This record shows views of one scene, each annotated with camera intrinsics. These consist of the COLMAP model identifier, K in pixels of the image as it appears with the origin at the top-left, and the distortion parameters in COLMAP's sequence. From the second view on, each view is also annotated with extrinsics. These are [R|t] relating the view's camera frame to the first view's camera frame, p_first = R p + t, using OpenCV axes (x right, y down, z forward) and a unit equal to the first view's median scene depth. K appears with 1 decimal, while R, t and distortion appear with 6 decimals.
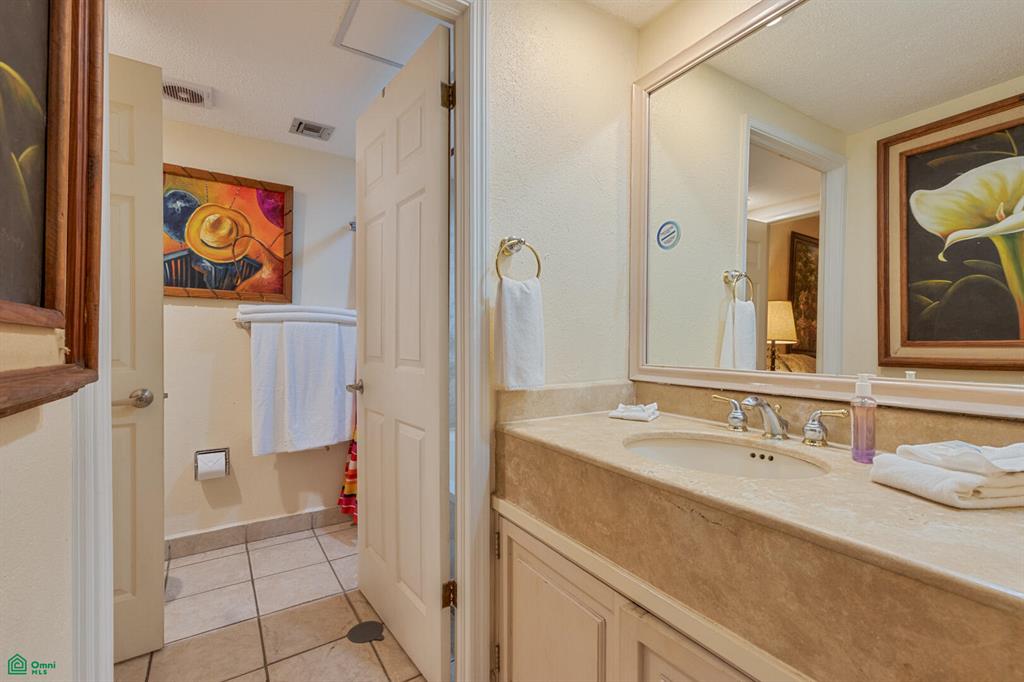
lens RADIAL K [[467.1, 0, 514.9], [0, 467.1, 343.2], [0, 0, 1]] dist [0.007695, -0.001534]
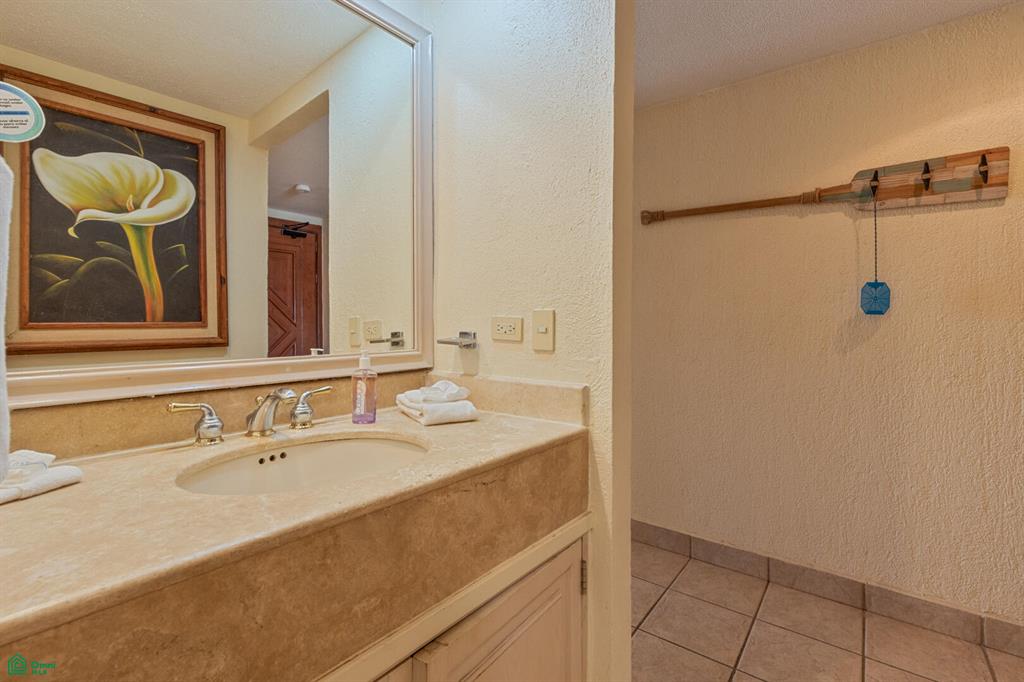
lens RADIAL K [[467.1, 0, 520.3], [0, 467.1, 306.2], [0, 0, 1]] dist [0.007695, -0.001534]
pose [[-0.347268, 0.030715, 0.937263, -0.524399], [0.005195, 0.999511, -0.030830, -0.010113], [-0.937751, -0.005837, -0.347258, 1.015629]]
